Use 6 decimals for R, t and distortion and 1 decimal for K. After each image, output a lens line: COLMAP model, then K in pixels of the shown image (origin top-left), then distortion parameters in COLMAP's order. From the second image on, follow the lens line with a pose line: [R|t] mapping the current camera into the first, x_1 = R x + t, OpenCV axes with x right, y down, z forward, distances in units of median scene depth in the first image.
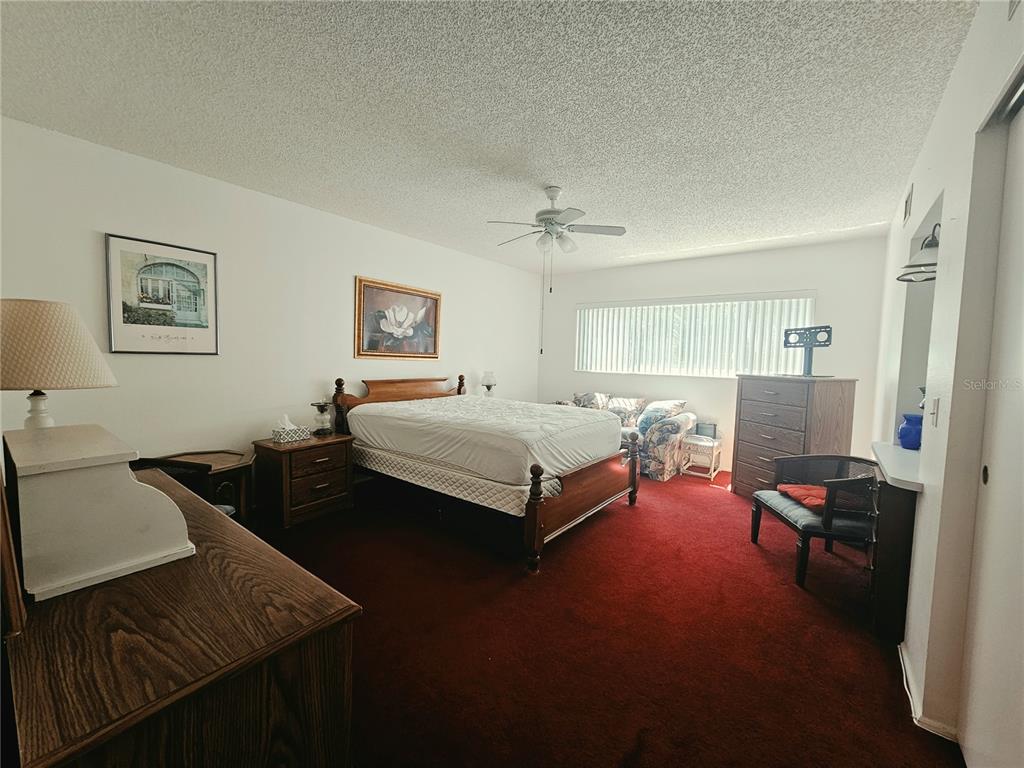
lens RADIAL K [[419.7, 0, 515.5], [0, 419.7, 381.0], [0, 0, 1]] dist [0.001966, -0.001557]
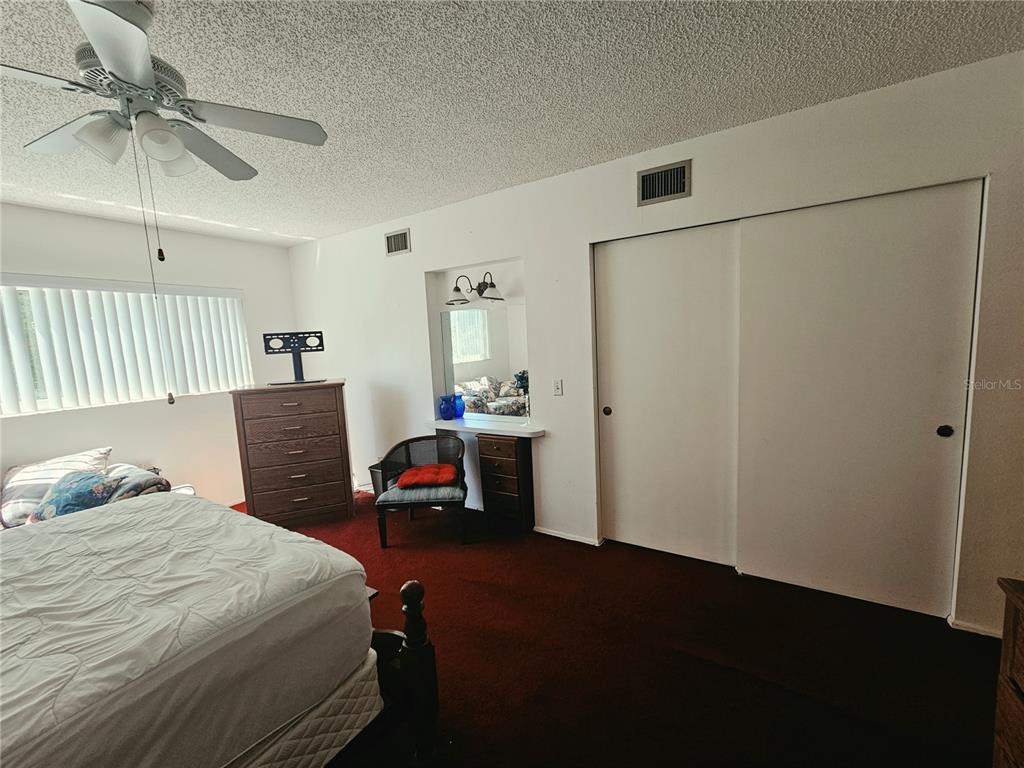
lens RADIAL K [[419.7, 0, 519.6], [0, 419.7, 386.8], [0, 0, 1]] dist [0.001966, -0.001557]
pose [[-0.093585, -0.133670, 0.986597, -0.335828], [0.101799, 0.984468, 0.143038, -0.089707], [-0.990393, 0.113820, -0.078524, 0.574035]]
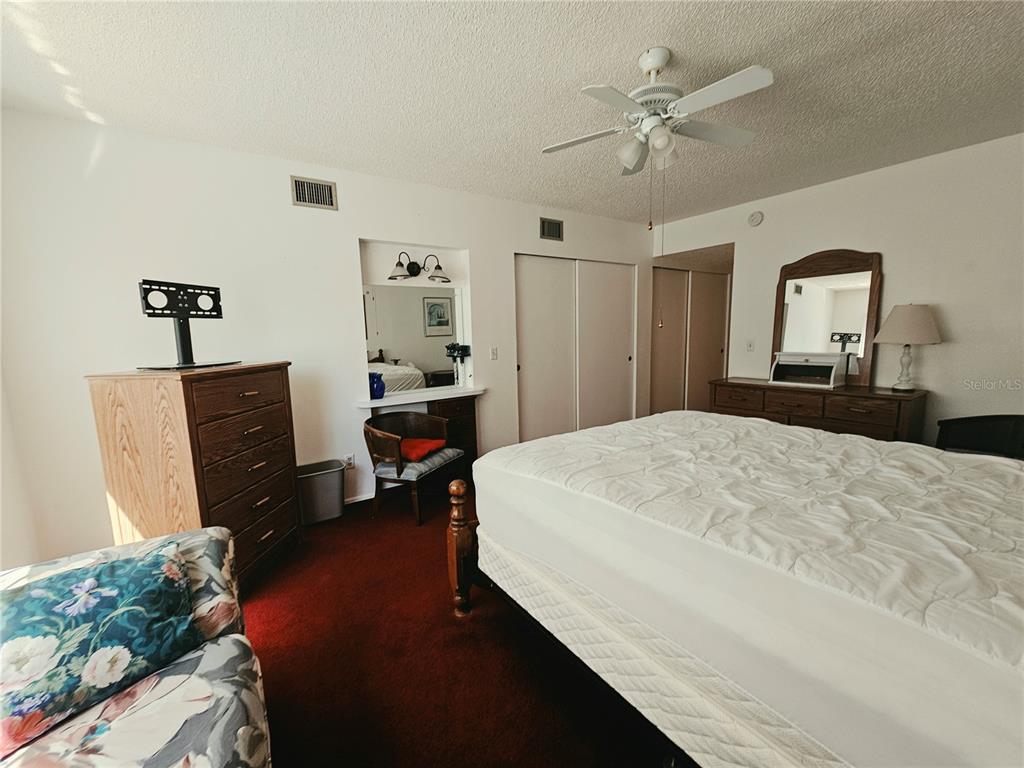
lens RADIAL K [[419.7, 0, 511.9], [0, 419.7, 387.3], [0, 0, 1]] dist [0.001966, -0.001557]
pose [[-0.948999, -0.038423, 0.312929, 0.063573], [0.024076, 0.980816, 0.193443, -0.088491], [-0.314358, 0.191111, -0.929868, 1.441440]]
